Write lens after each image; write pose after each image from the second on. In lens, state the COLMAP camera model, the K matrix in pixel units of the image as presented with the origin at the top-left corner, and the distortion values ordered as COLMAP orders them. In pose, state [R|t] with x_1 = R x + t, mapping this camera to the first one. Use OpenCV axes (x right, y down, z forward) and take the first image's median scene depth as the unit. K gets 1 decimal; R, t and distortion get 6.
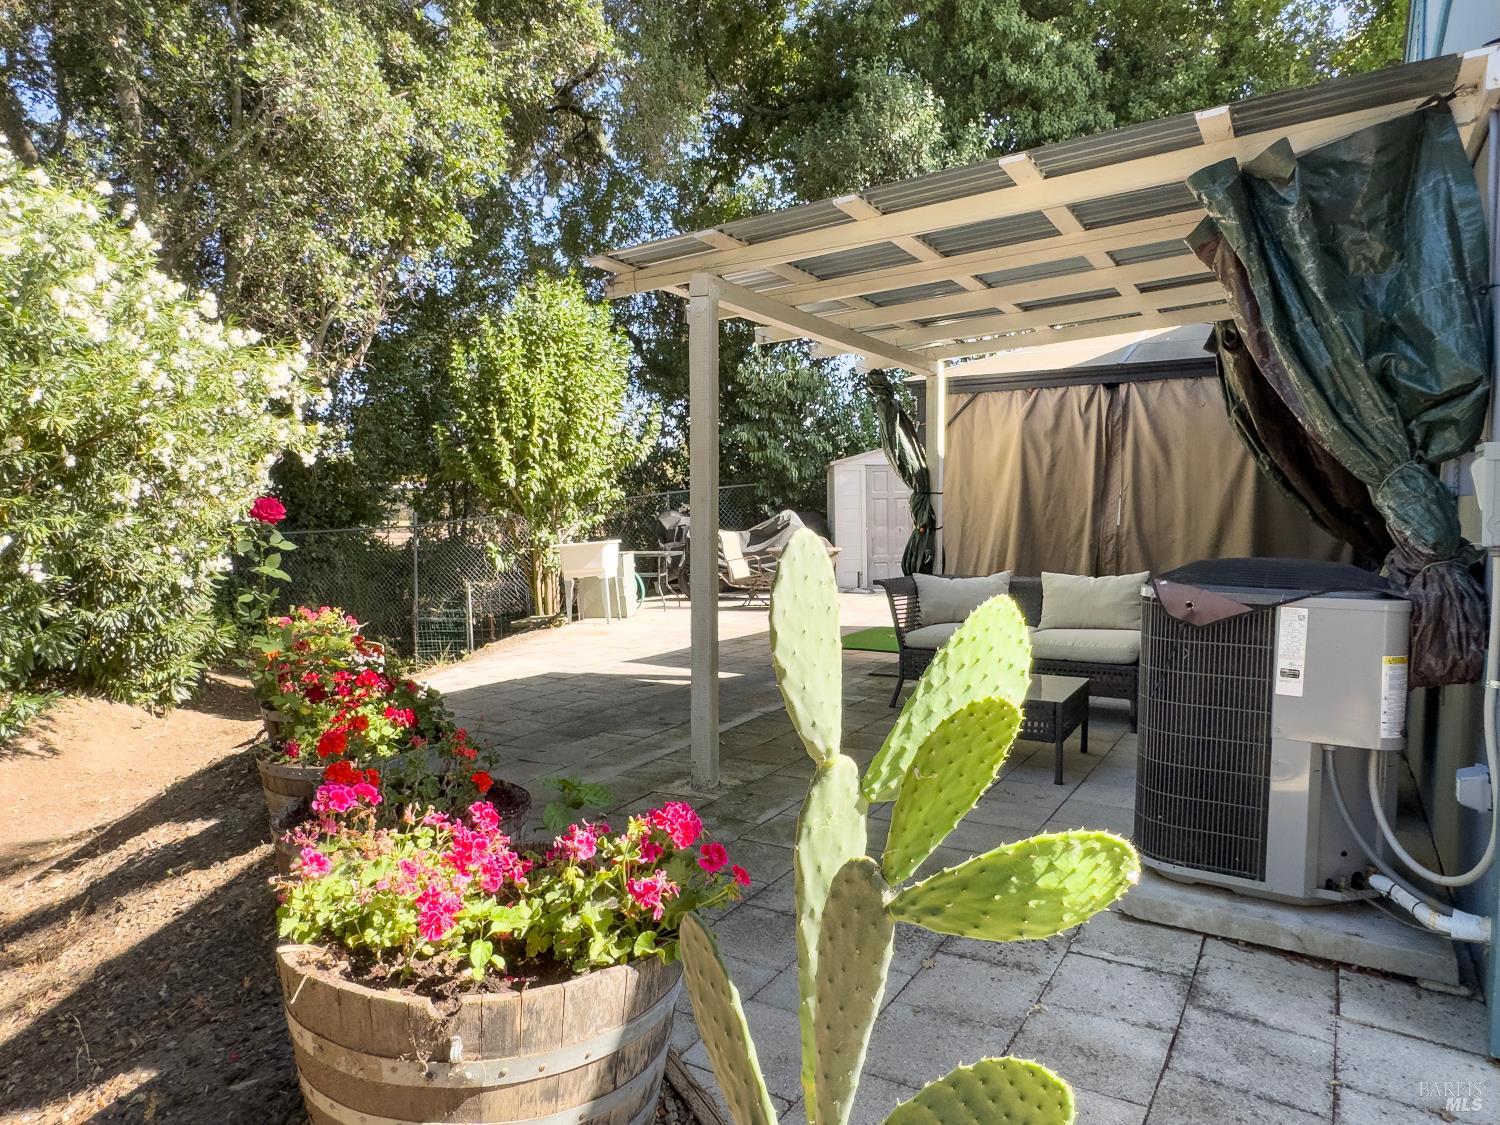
lens RADIAL K [[969.0, 0, 751.8], [0, 969.0, 566.3], [0, 0, 1]] dist [-0.004026, 0.001841]
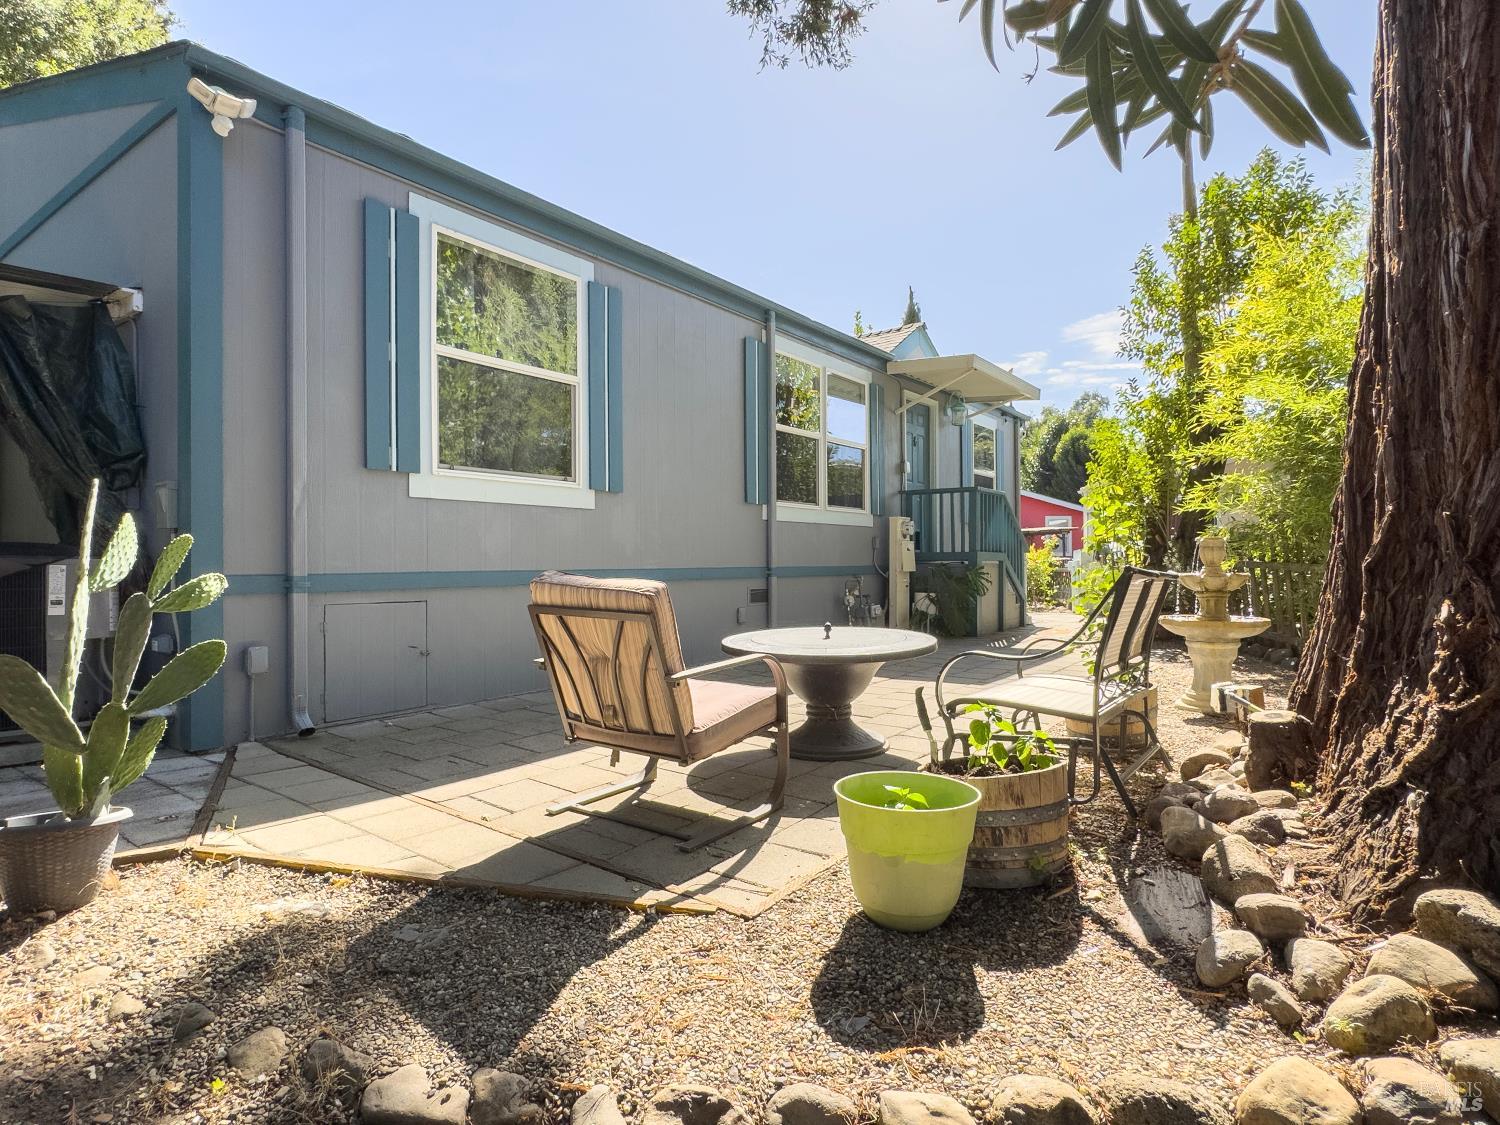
lens RADIAL K [[819.1, 0, 744.8], [0, 819.1, 554.5], [0, 0, 1]] dist [-0.003512, -0.000654]
pose [[0.090924, 0.008239, 0.995824, -0.766115], [0.068090, 0.997574, -0.014470, 0.122106], [-0.993527, 0.069121, 0.090142, -0.366263]]
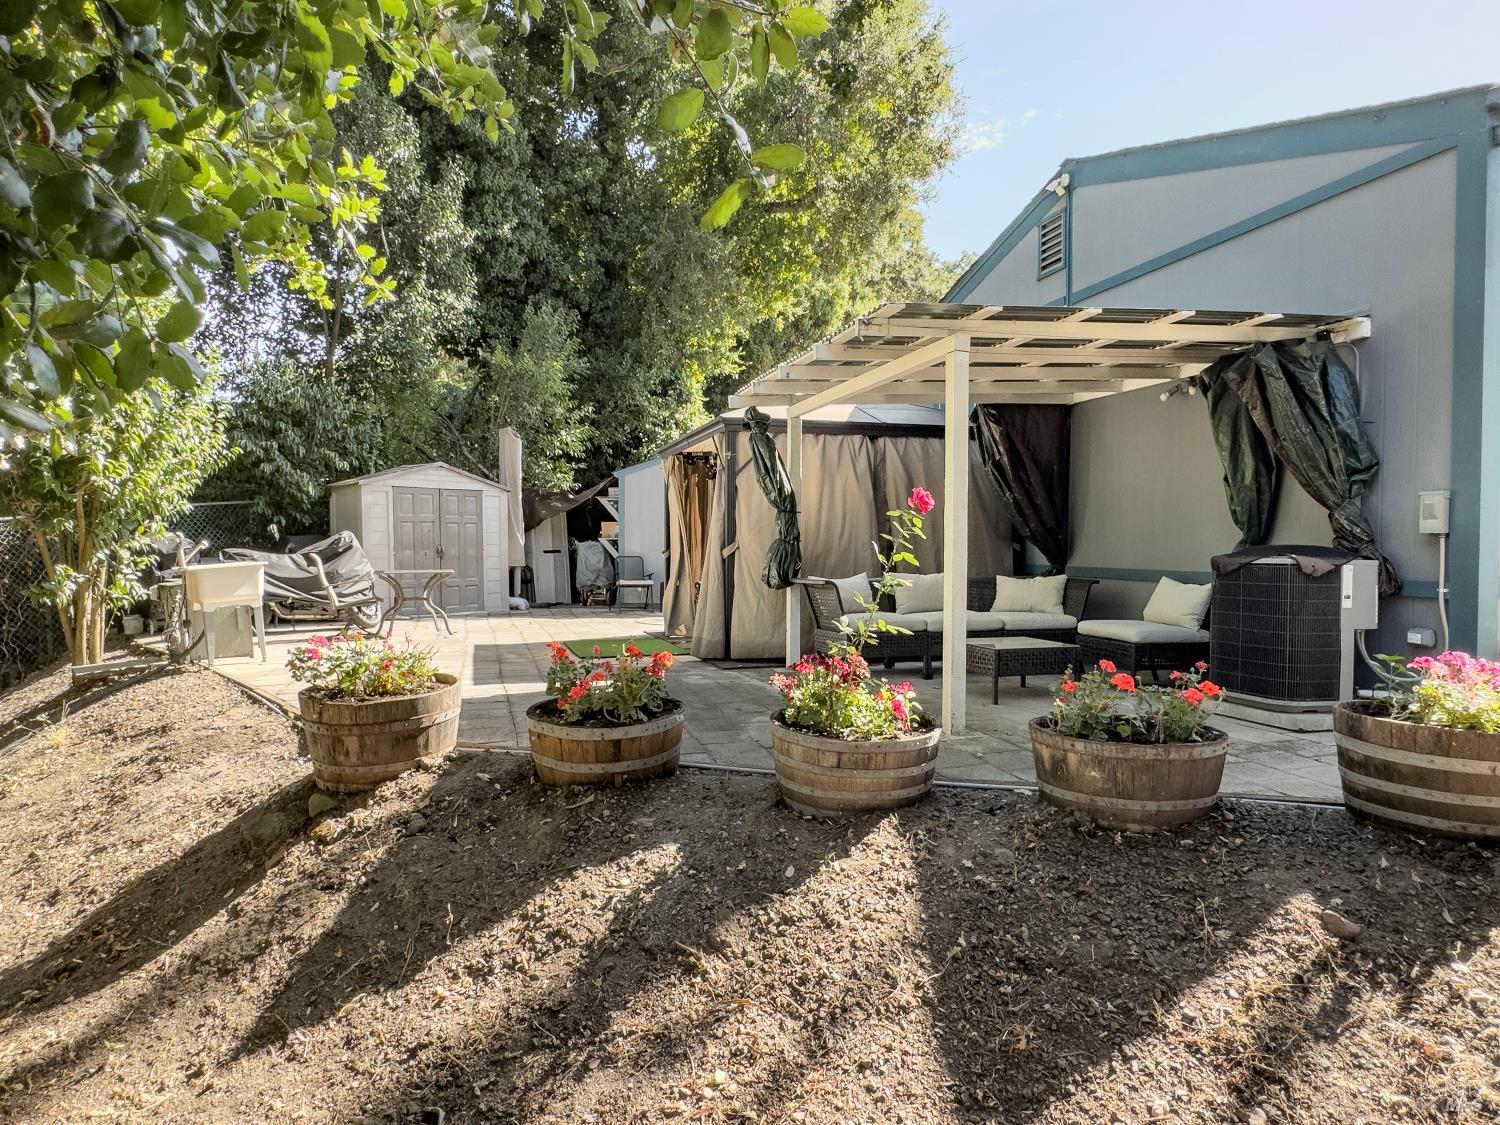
lens RADIAL K [[969.0, 0, 754.6], [0, 969.0, 567.7], [0, 0, 1]] dist [-0.004026, 0.001841]
pose [[0.698944, -0.008594, 0.715125, -1.715787], [0.033819, 0.999206, -0.021046, 0.045028], [-0.714376, 0.038895, 0.698680, 0.422635]]
